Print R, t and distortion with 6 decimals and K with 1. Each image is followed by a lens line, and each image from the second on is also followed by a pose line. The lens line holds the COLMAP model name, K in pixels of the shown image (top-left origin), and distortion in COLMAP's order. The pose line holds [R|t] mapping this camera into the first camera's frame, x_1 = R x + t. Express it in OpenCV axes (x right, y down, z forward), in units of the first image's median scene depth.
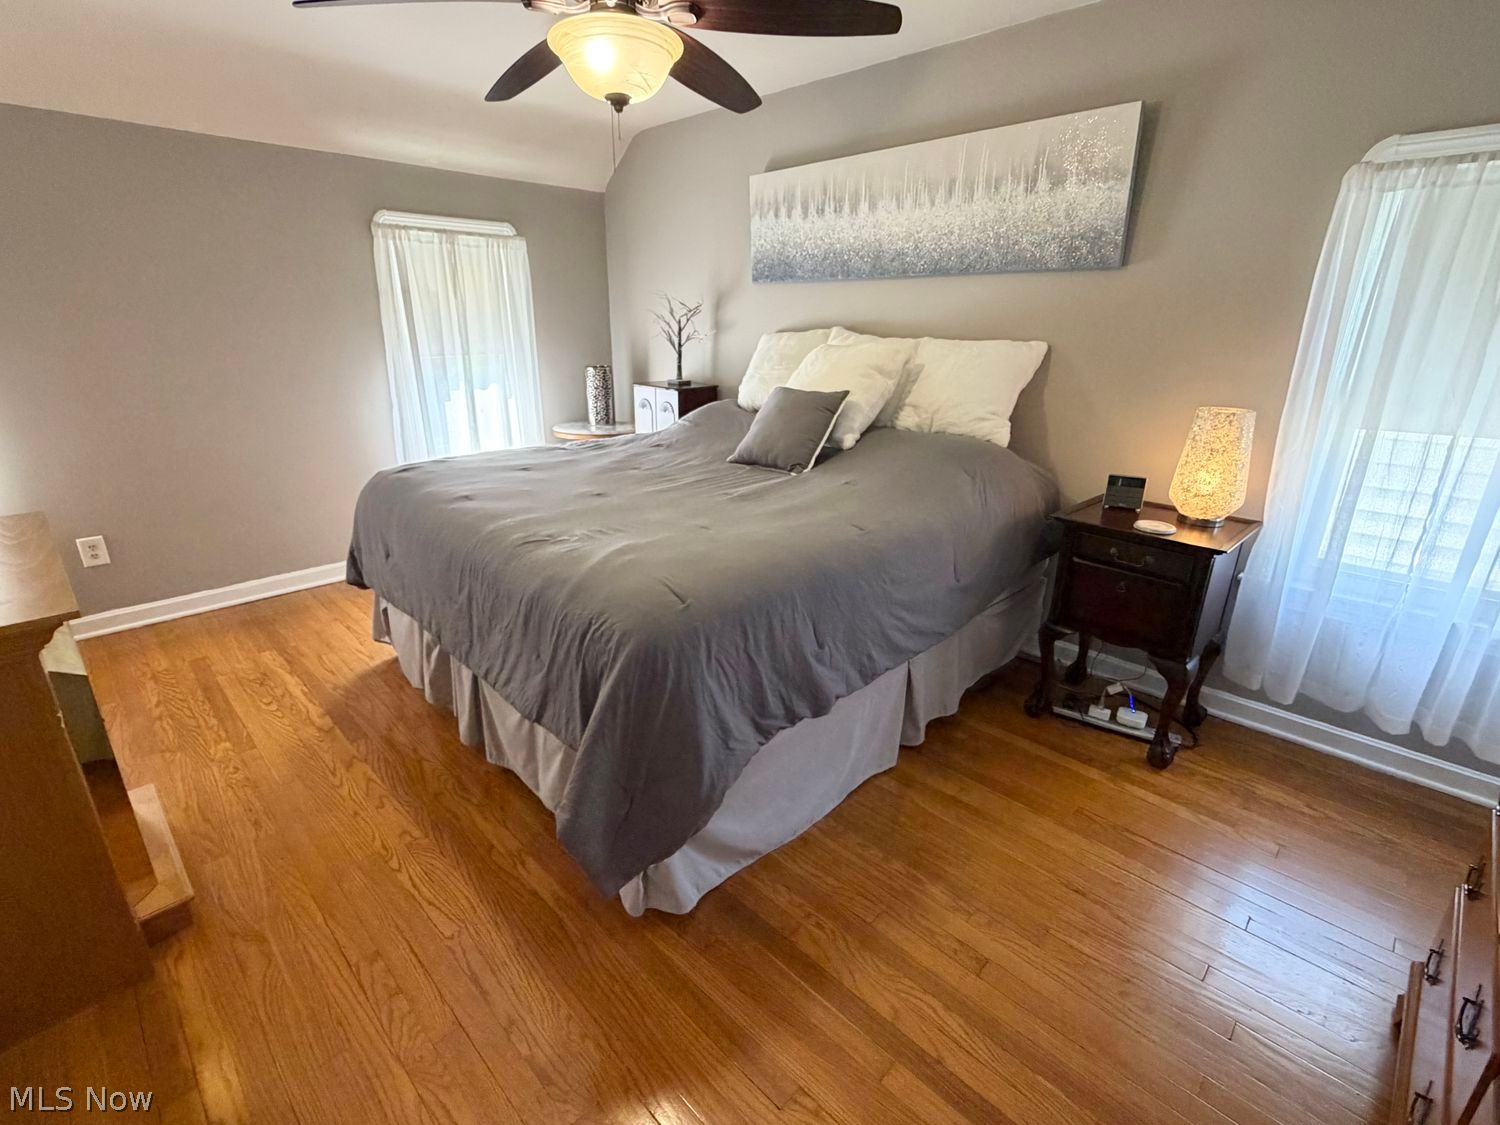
lens RADIAL K [[709.6, 0, 752.4], [0, 709.6, 564.5], [0, 0, 1]] dist [0.006317, 0.000943]
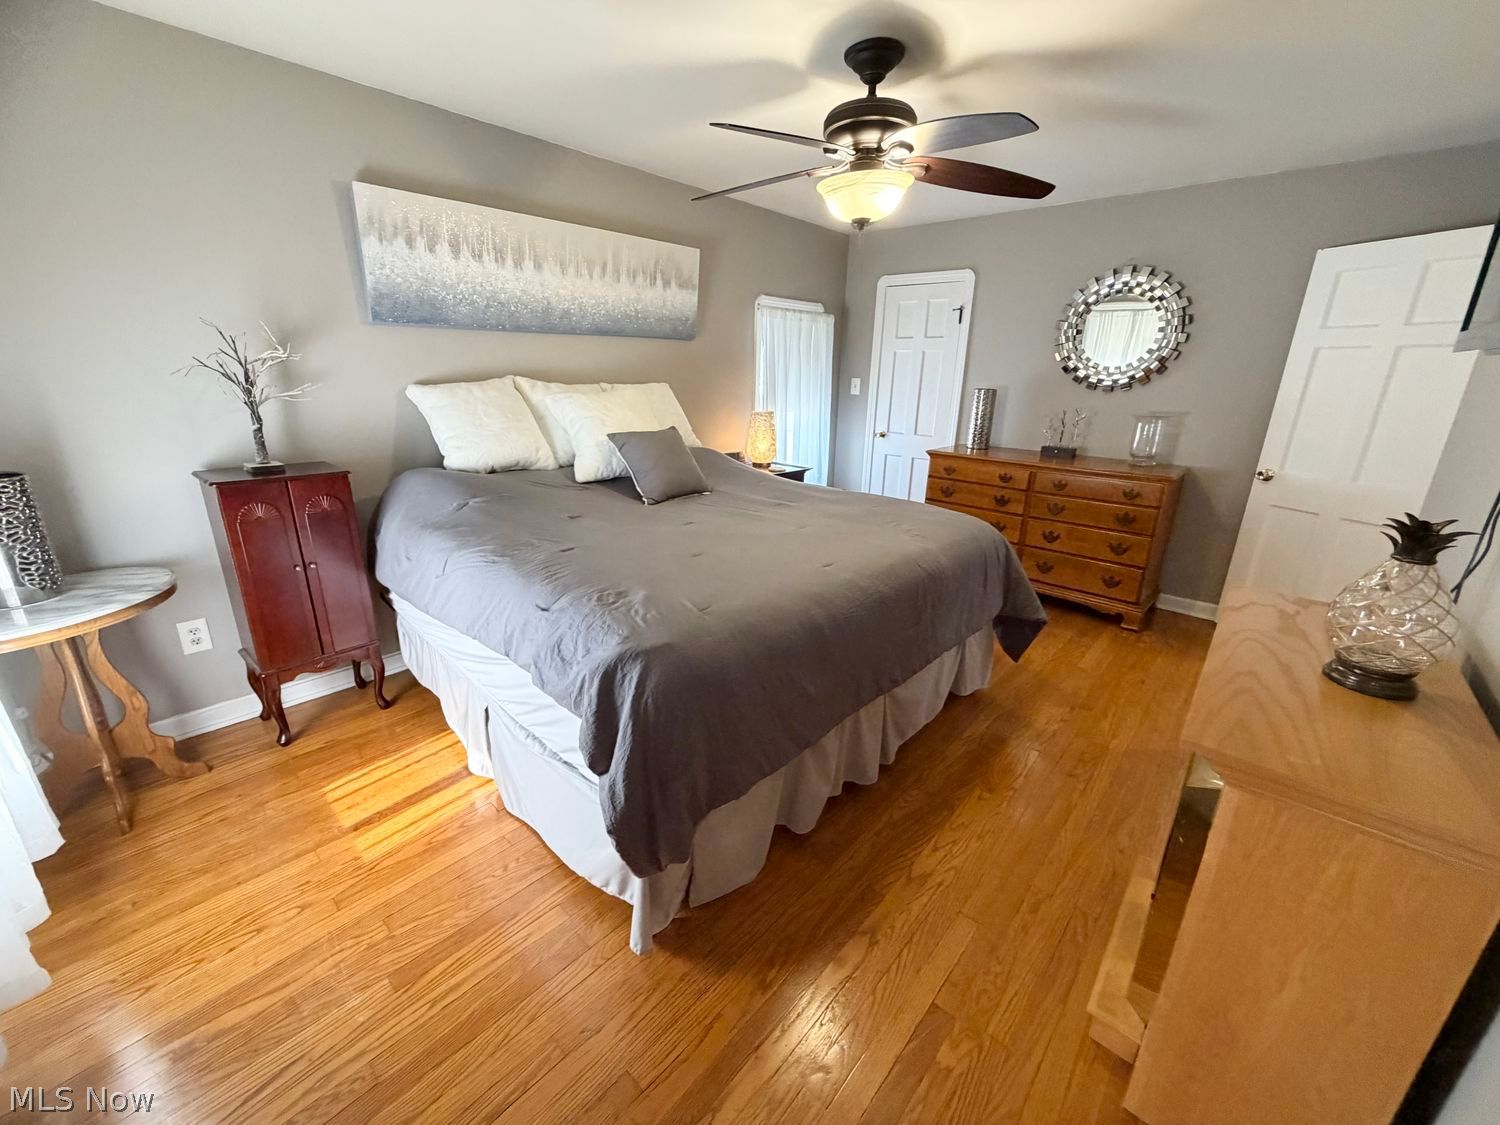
lens RADIAL K [[602.5, 0, 754.4], [0, 602.5, 561.8], [0, 0, 1]] dist [0.004128, 0.000001]
pose [[-0.052496, -0.321331, 0.945511, -0.866217], [0.306756, 0.895851, 0.321485, -0.296106], [-0.950339, 0.306918, 0.051542, 0.781260]]
